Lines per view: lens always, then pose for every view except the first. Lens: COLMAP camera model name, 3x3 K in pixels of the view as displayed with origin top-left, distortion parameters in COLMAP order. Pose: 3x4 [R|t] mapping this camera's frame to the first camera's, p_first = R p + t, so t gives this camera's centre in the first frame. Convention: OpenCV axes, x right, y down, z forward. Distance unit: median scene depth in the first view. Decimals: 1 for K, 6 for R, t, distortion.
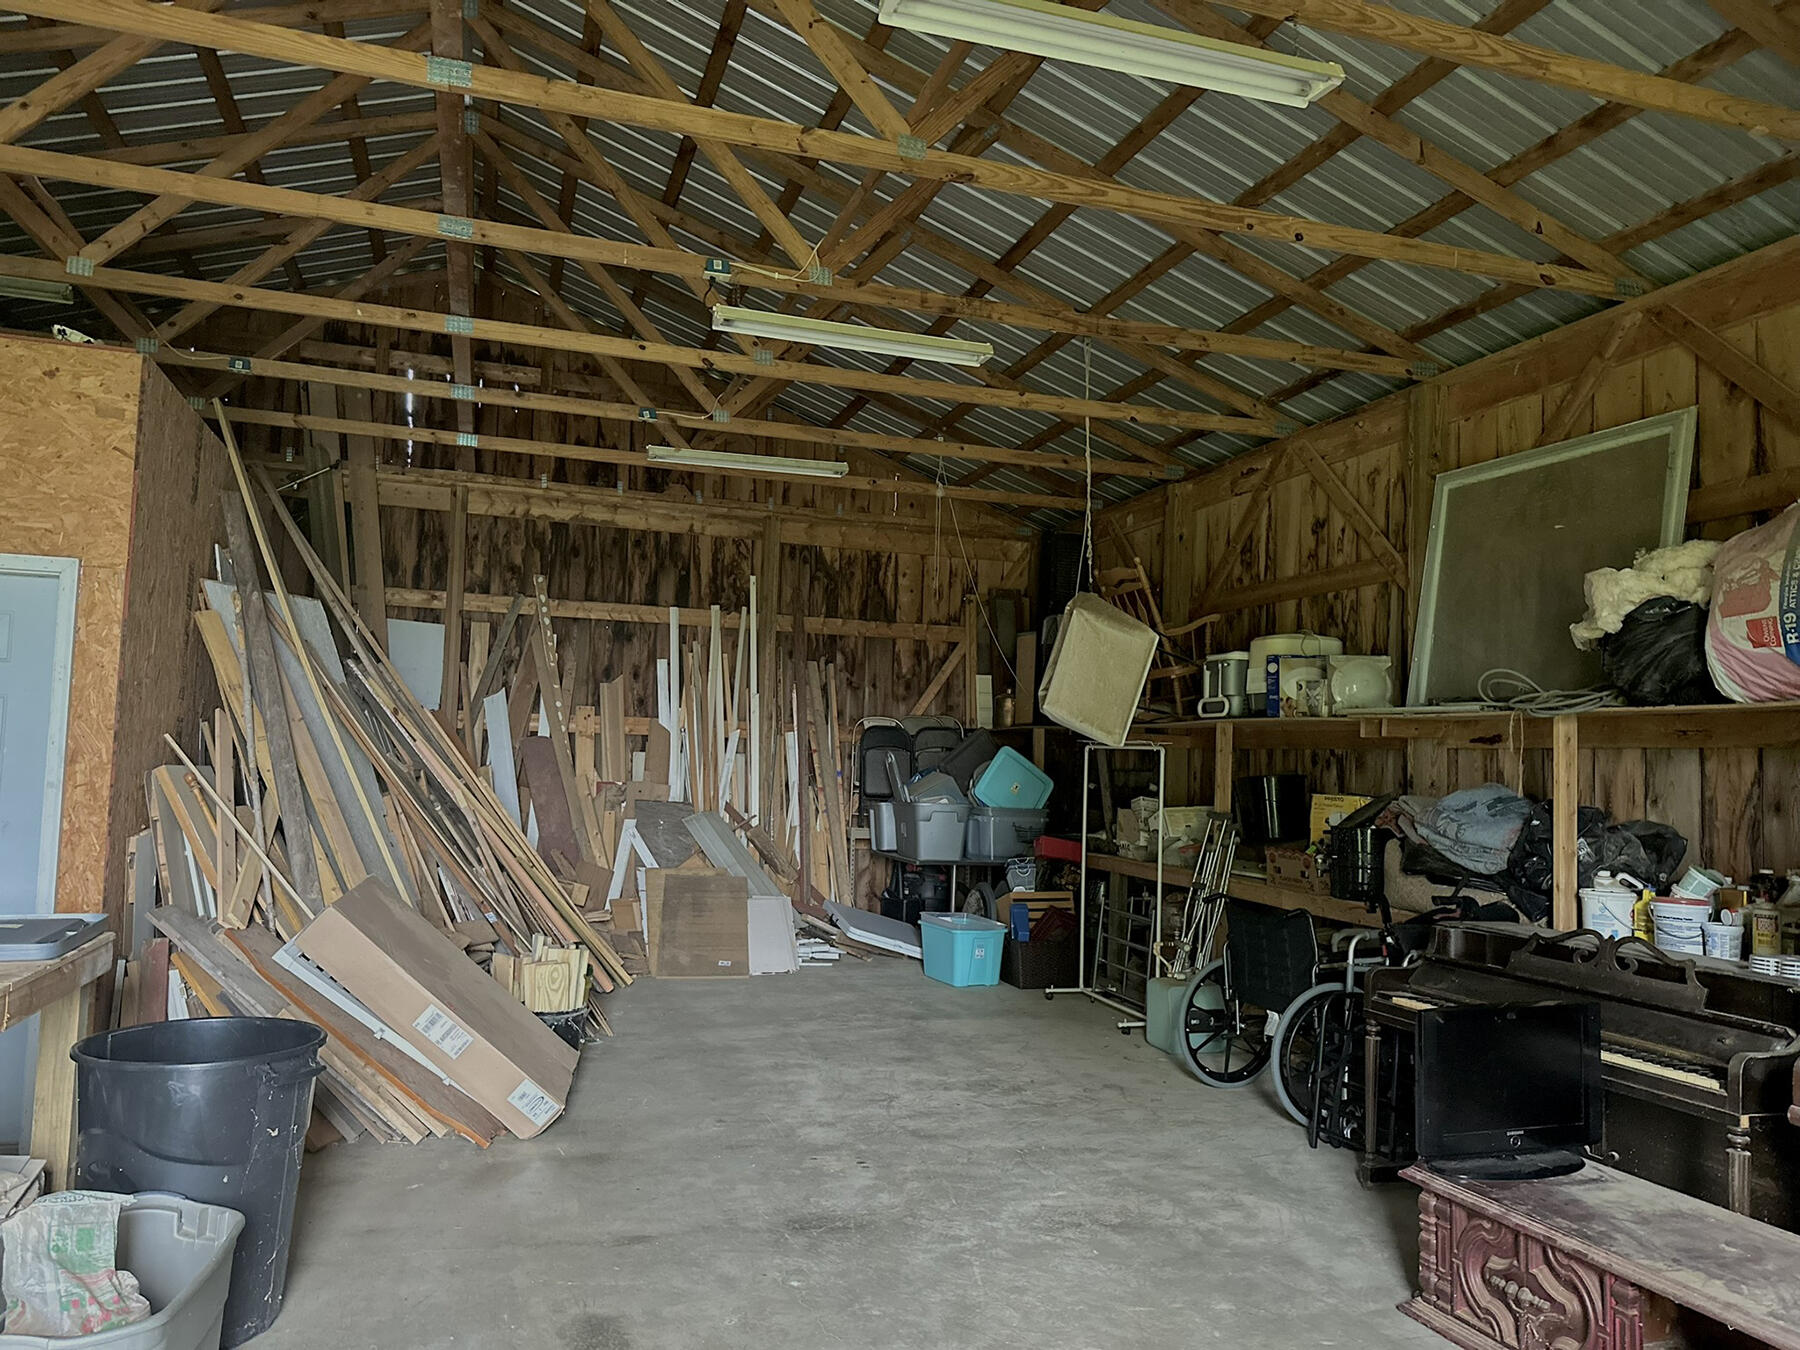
lens RADIAL K [[1265.4, 0, 897.0], [0, 1265.4, 675.6], [0, 0, 1]] dist [0.045788, -0.053371]
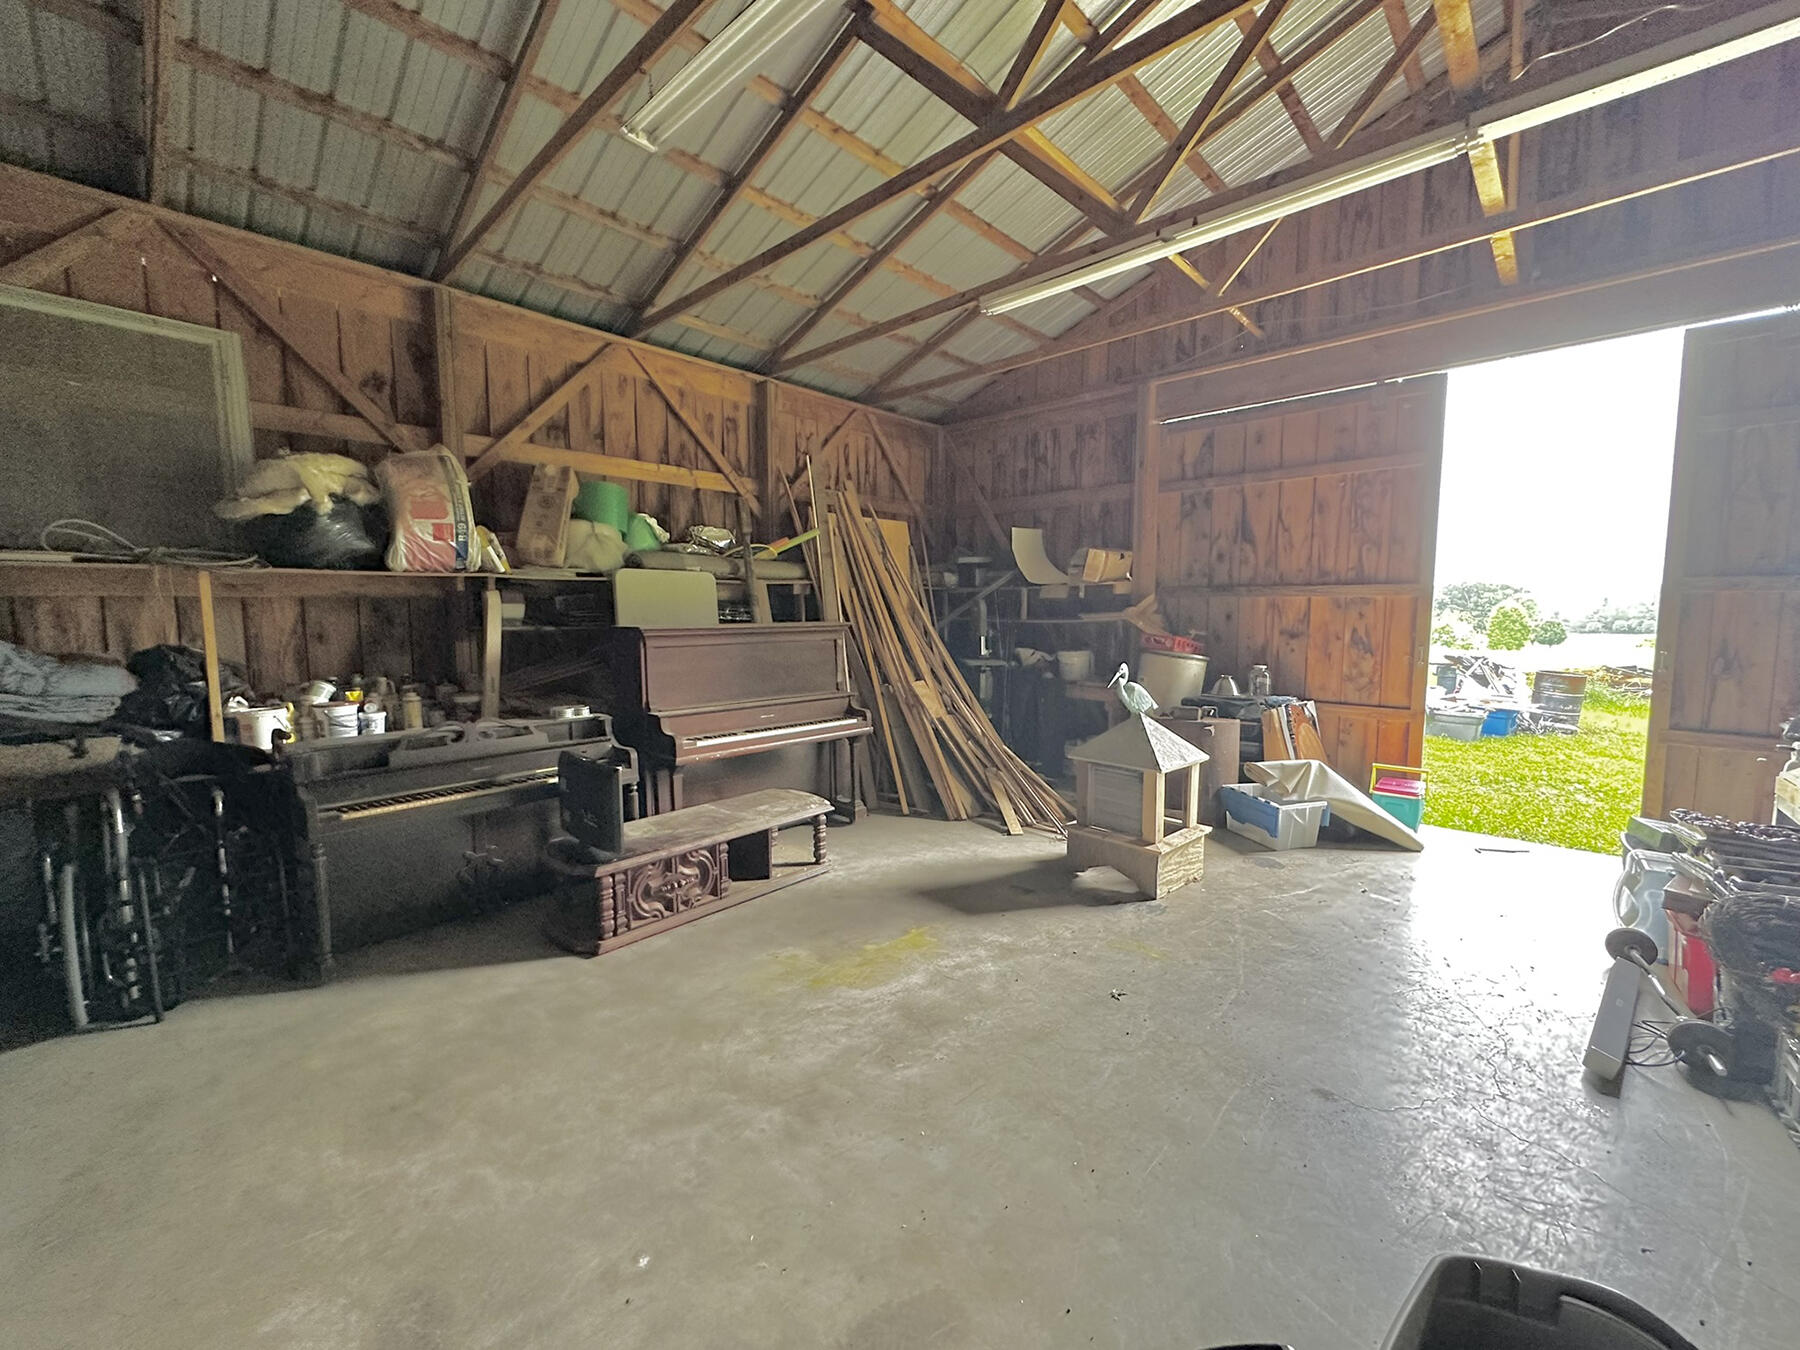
lens RADIAL K [[721.8, 0, 900.4], [0, 721.8, 674.0], [0, 0, 1]] dist [-0.010197, 0.002010]
pose [[-0.479563, -0.109982, 0.870588, -0.459547], [-0.067348, 0.993801, 0.088449, 0.028200], [-0.874919, -0.016215, -0.483997, 0.934130]]
